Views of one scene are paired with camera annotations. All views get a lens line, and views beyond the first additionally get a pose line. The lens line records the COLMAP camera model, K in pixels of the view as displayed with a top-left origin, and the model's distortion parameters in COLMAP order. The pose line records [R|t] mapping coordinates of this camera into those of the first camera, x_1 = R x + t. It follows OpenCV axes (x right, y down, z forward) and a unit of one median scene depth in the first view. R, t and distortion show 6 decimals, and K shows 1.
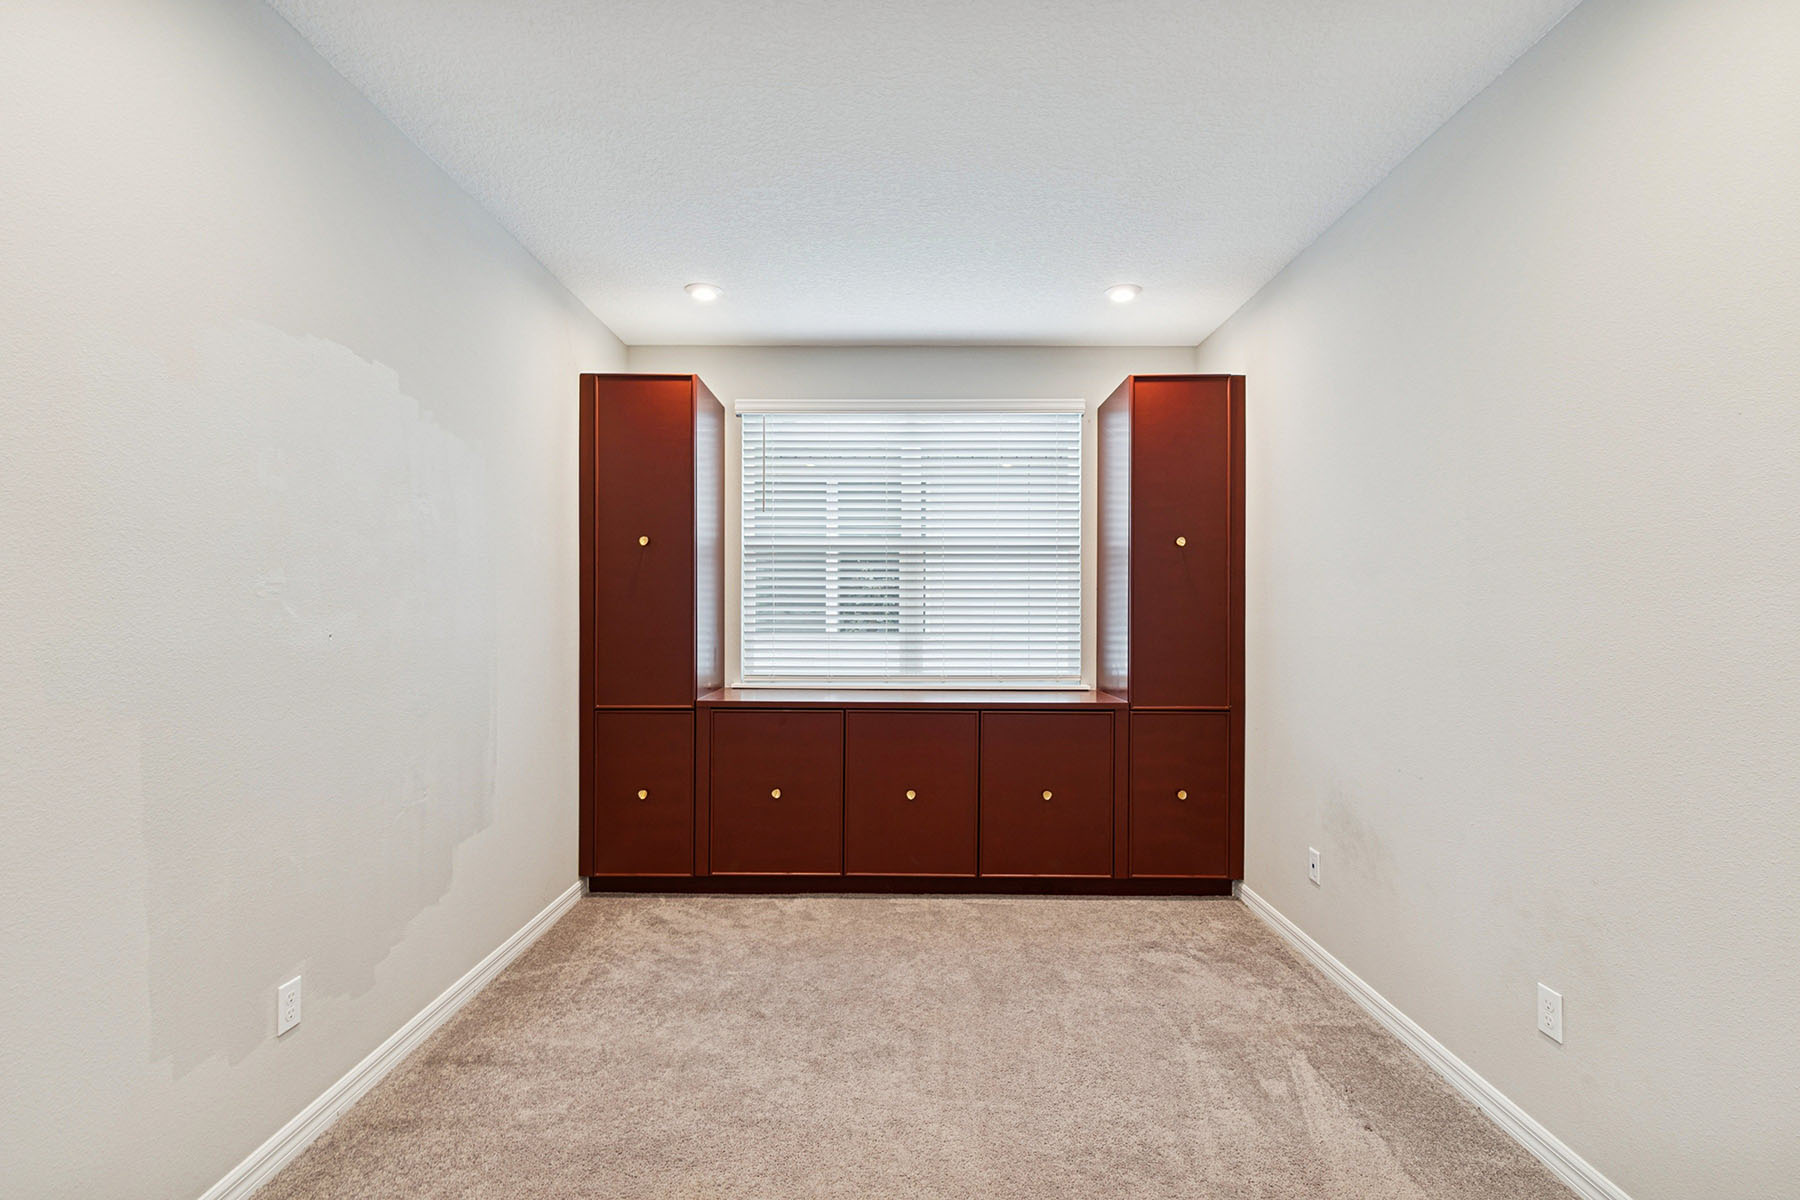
lens RADIAL K [[816.7, 0, 901.5], [0, 816.7, 613.4], [0, 0, 1]] dist [0.002804, -0.000283]
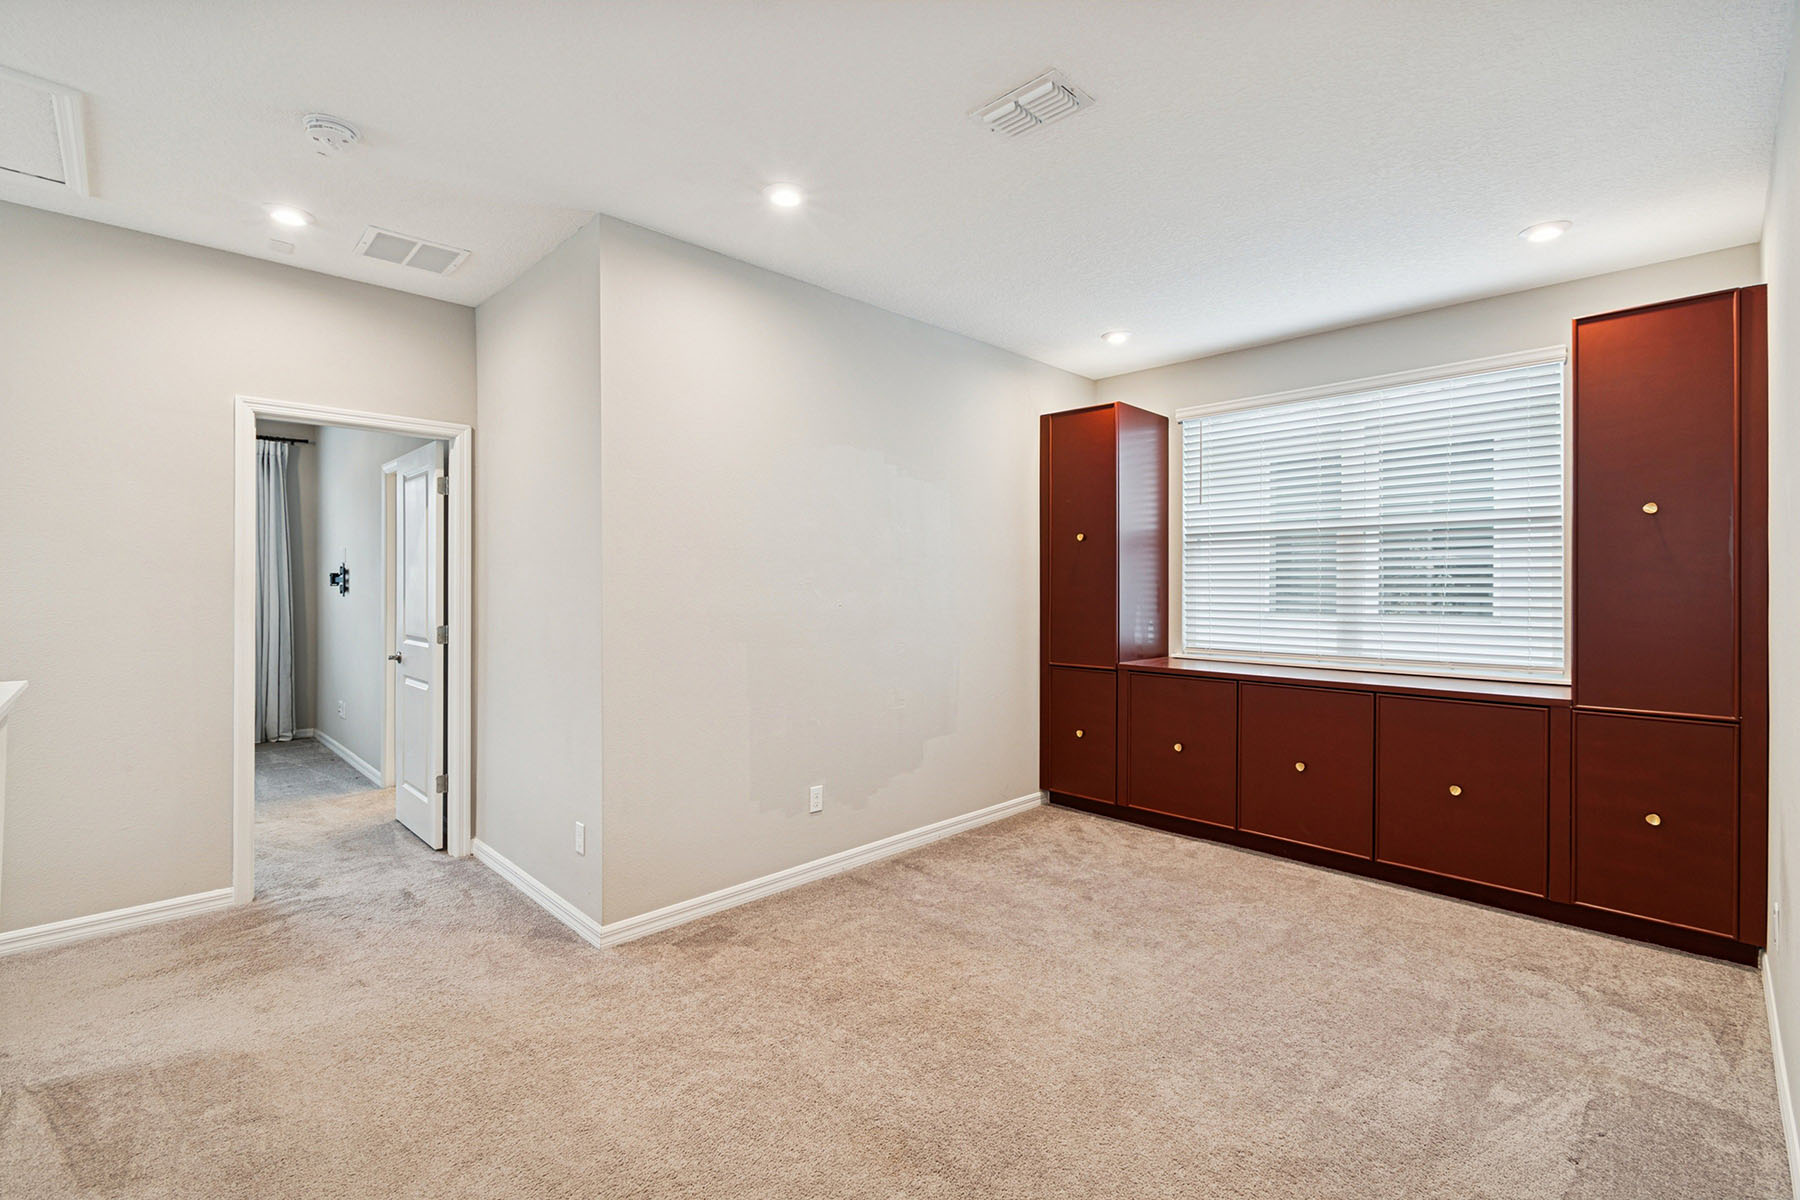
lens RADIAL K [[797.3, 0, 898.5], [0, 797.3, 587.8], [0, 0, 1]] dist [0.008060, -0.005373]
pose [[0.706800, 0.000146, -0.707414, 0.373063], [-0.002678, 0.999993, -0.002470, -0.005017], [0.707409, 0.003640, 0.706796, -0.096137]]
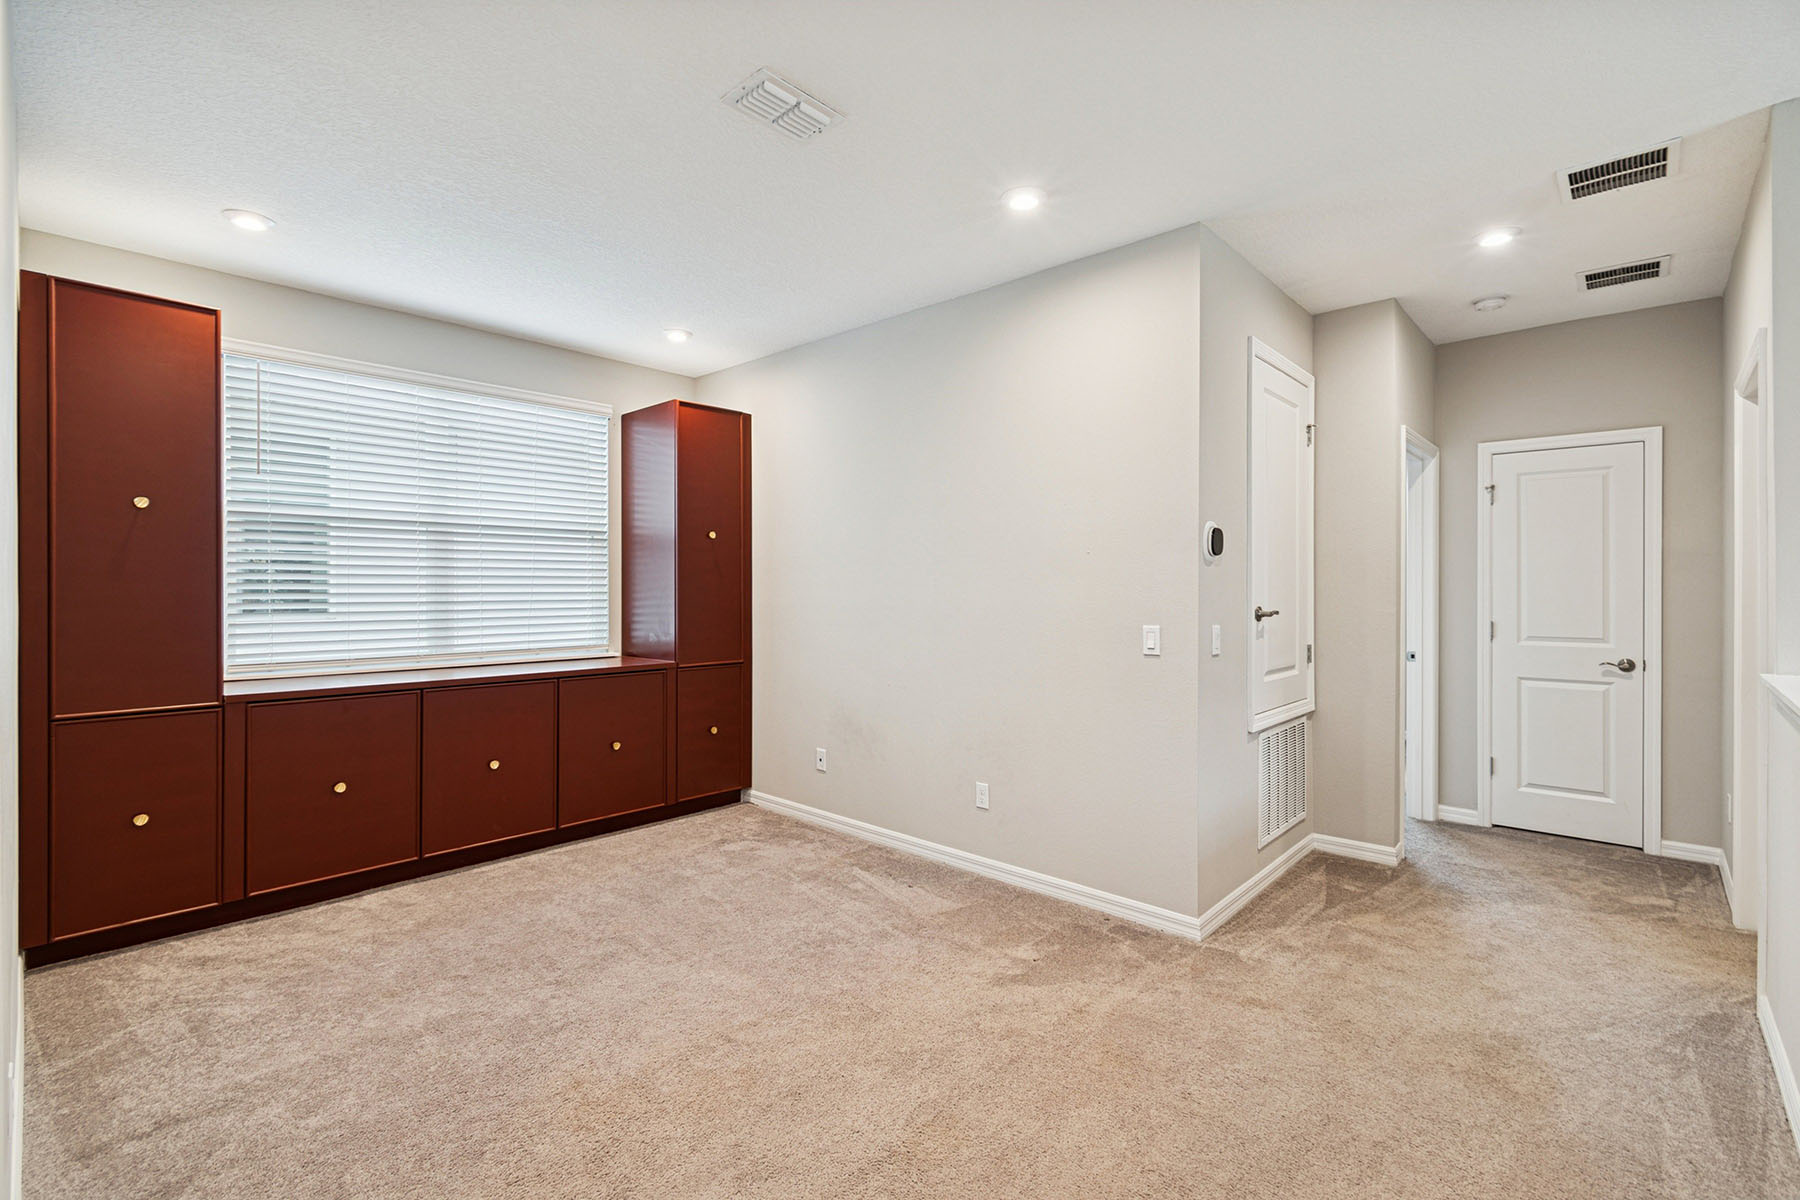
lens RADIAL K [[797.3, 0, 898.5], [0, 797.3, 587.8], [0, 0, 1]] dist [0.008060, -0.005373]
pose [[0.677038, -0.001783, 0.735945, -0.389550], [0.001412, 0.999998, 0.001123, -0.005254], [-0.735946, 0.000278, 0.677040, -0.074655]]
